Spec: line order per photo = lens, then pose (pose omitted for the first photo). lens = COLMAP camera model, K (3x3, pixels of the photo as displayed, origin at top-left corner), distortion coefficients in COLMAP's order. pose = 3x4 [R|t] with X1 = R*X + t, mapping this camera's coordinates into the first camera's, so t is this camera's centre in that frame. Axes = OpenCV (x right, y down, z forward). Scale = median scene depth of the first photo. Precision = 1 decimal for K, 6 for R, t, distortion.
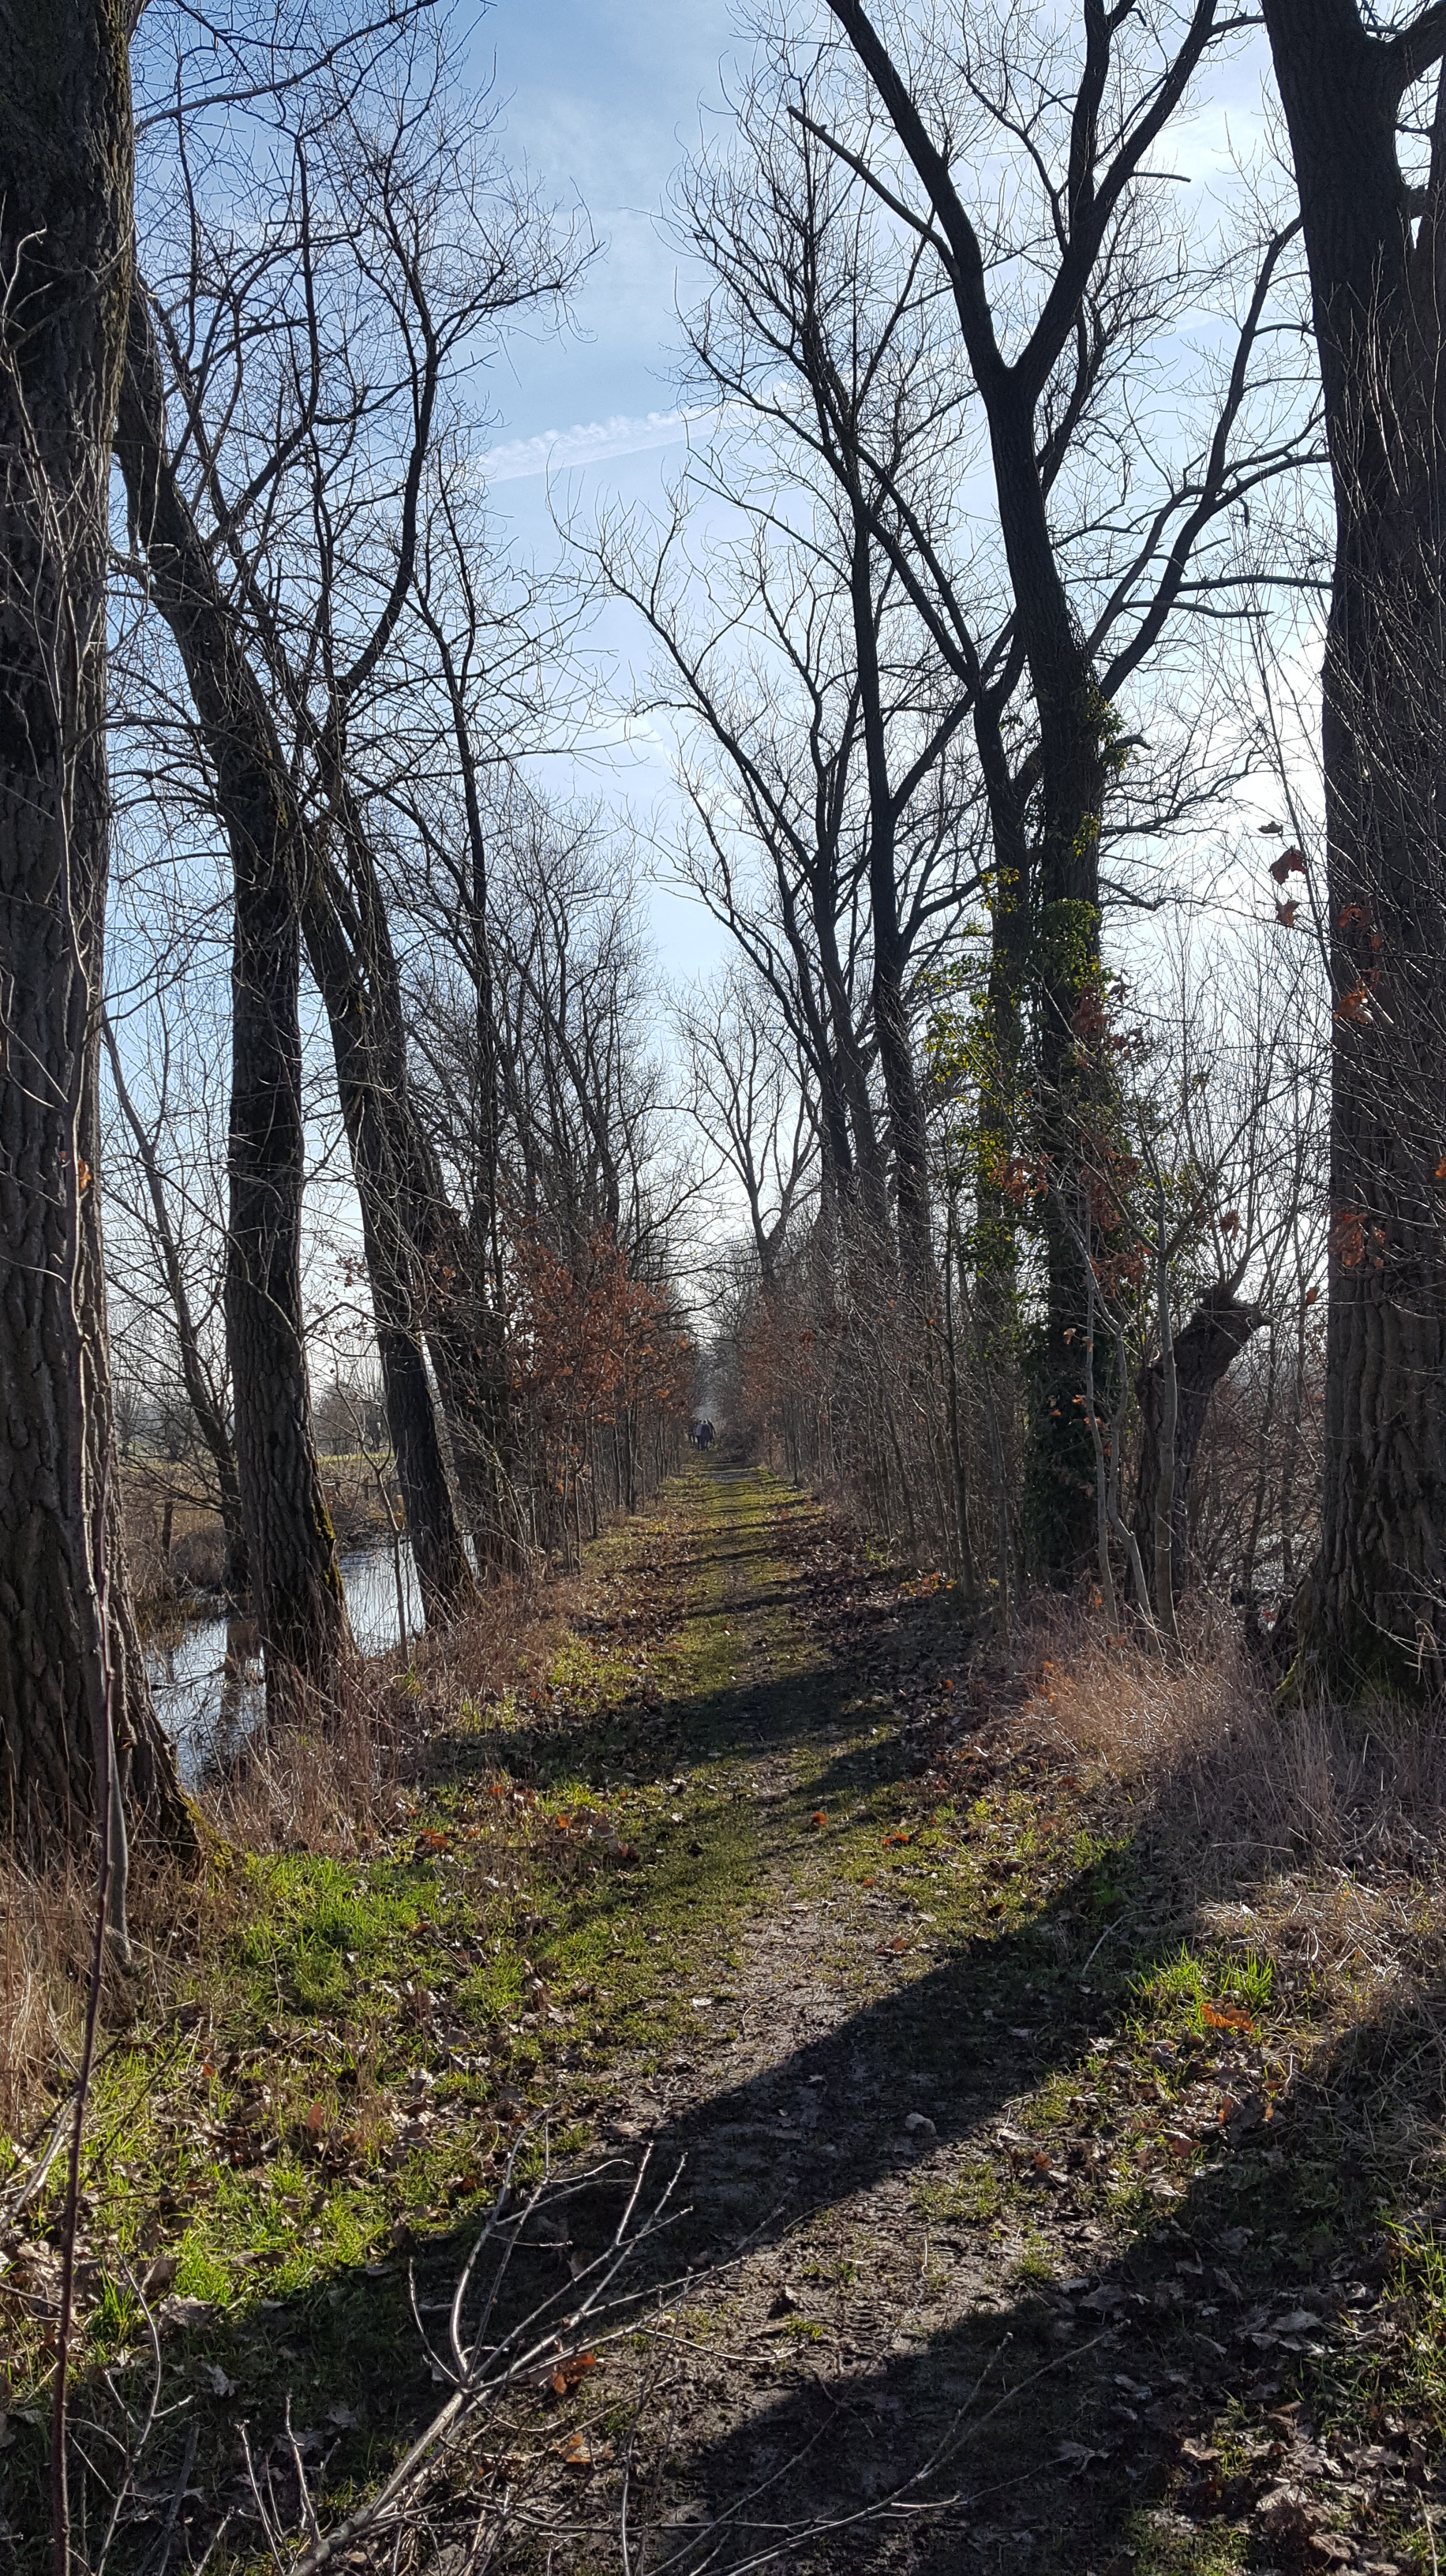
lens RADIAL K [[2101.1, 0, 723.0], [0, 2101.1, 1288.0], [0, 0, 1]] dist [0.133386, -0.191079]
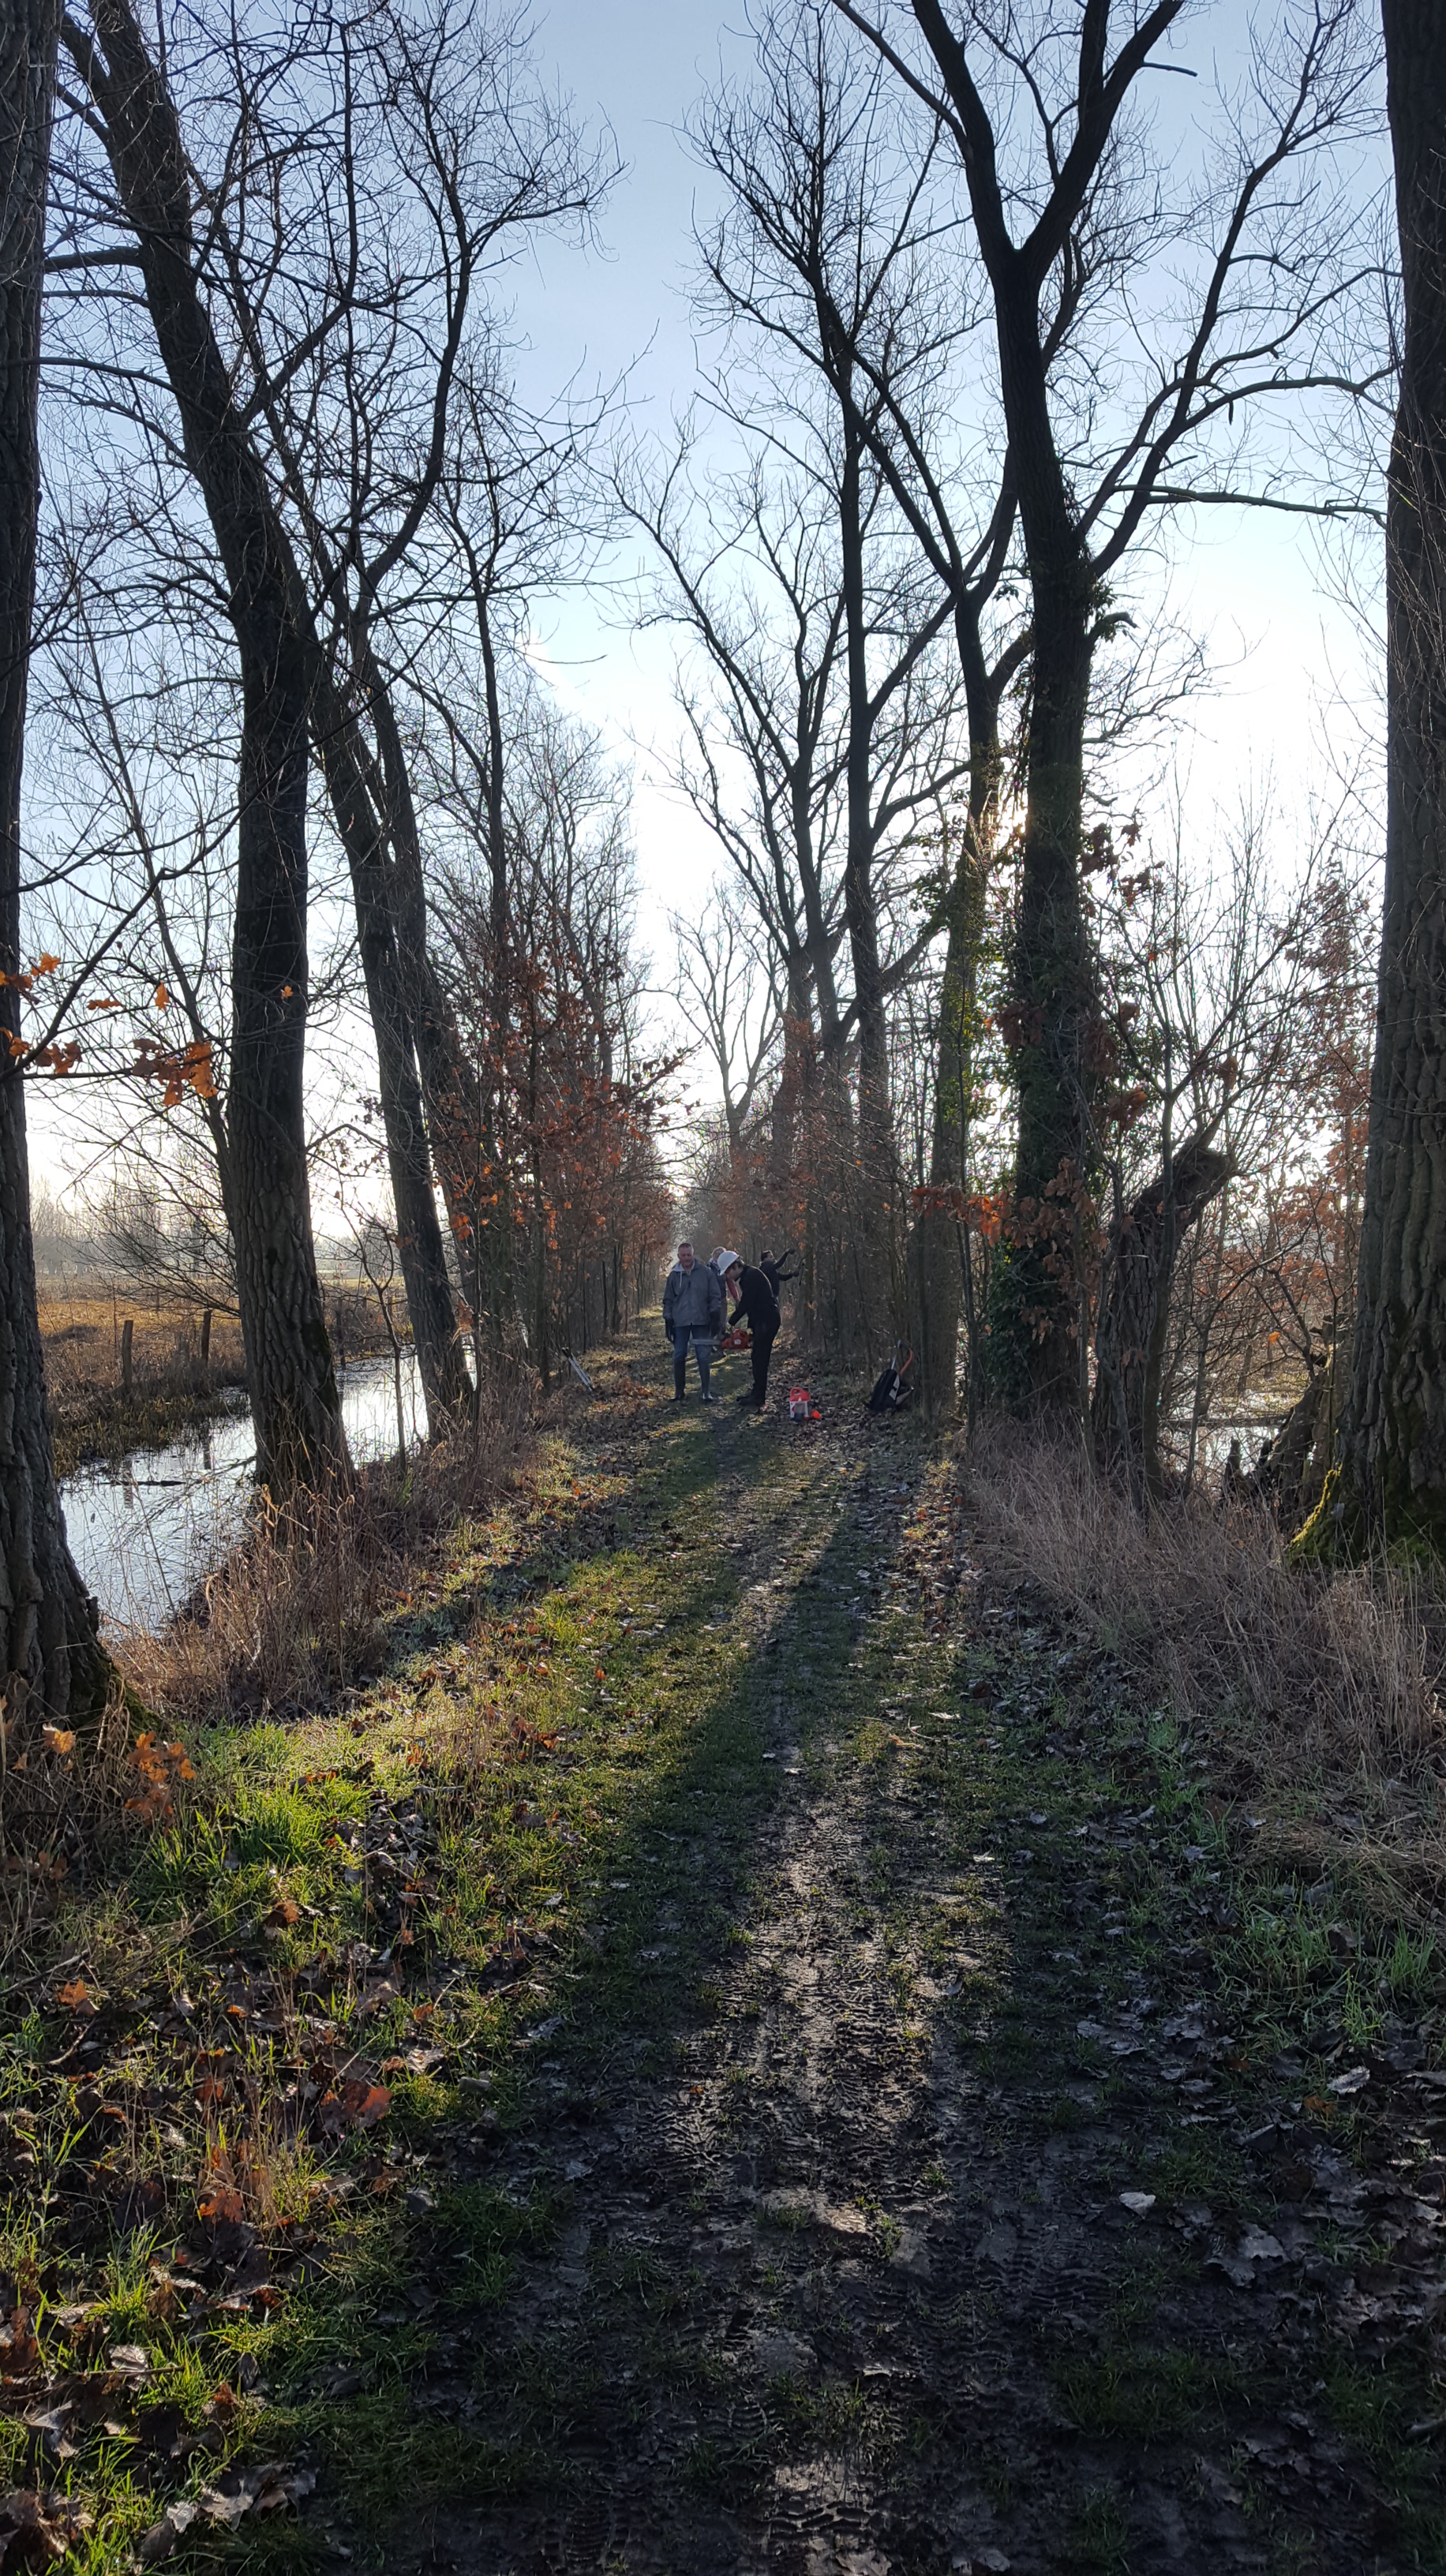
lens RADIAL K [[2139.3, 0, 712.1], [0, 2139.3, 1234.6], [0, 0, 1]] dist [0.135252, -0.338842]
pose [[0.999454, 0.032920, -0.002977, 0.010400], [-0.032703, 0.997900, 0.055904, -0.014097], [0.004811, -0.055776, 0.998432, -0.157510]]
